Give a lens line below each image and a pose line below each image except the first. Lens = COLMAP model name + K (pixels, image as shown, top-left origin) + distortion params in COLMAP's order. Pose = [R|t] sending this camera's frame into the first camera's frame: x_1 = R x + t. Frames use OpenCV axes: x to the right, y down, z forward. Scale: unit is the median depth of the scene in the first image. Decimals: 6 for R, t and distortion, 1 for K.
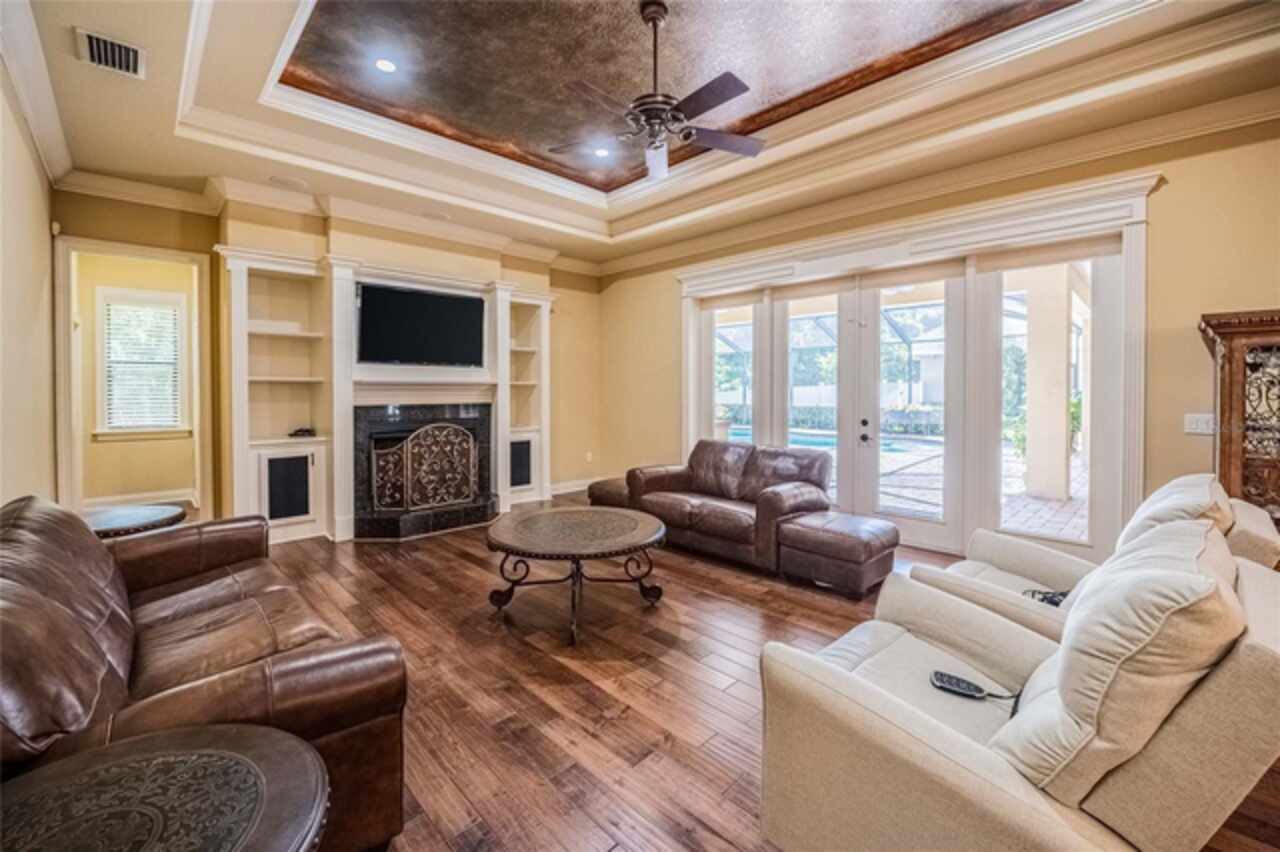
lens RADIAL K [[528.0, 0, 637.6], [0, 528.0, 398.6], [0, 0, 1]] dist [-0.032484, 0.000044]
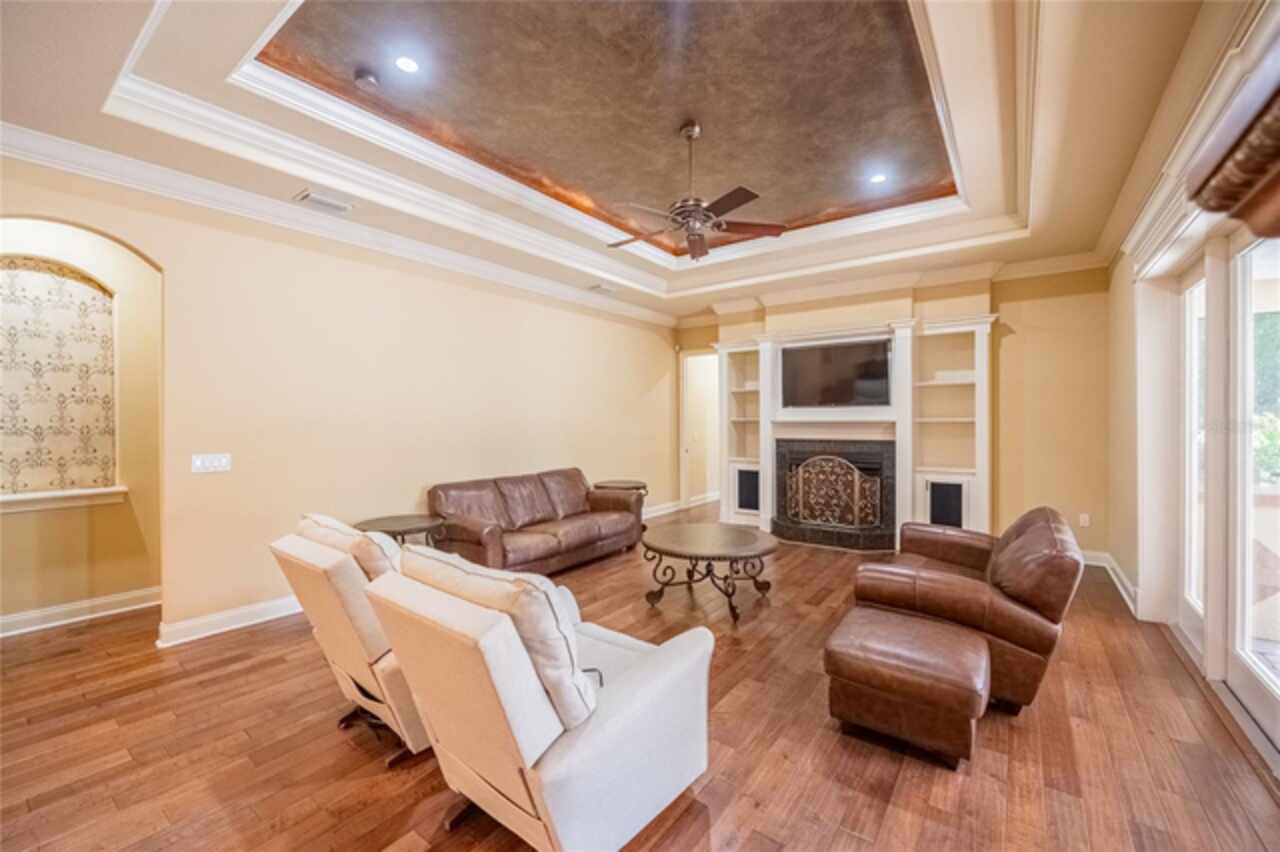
lens RADIAL K [[513.6, 0, 643.2], [0, 513.6, 426.6], [0, 0, 1]] dist [-0.000014, -0.000036]
pose [[0.172081, 0.008210, -0.985049, 0.689947], [-0.011299, 0.999916, 0.006360, -0.021710], [0.985018, 0.010036, 0.172160, 0.386534]]
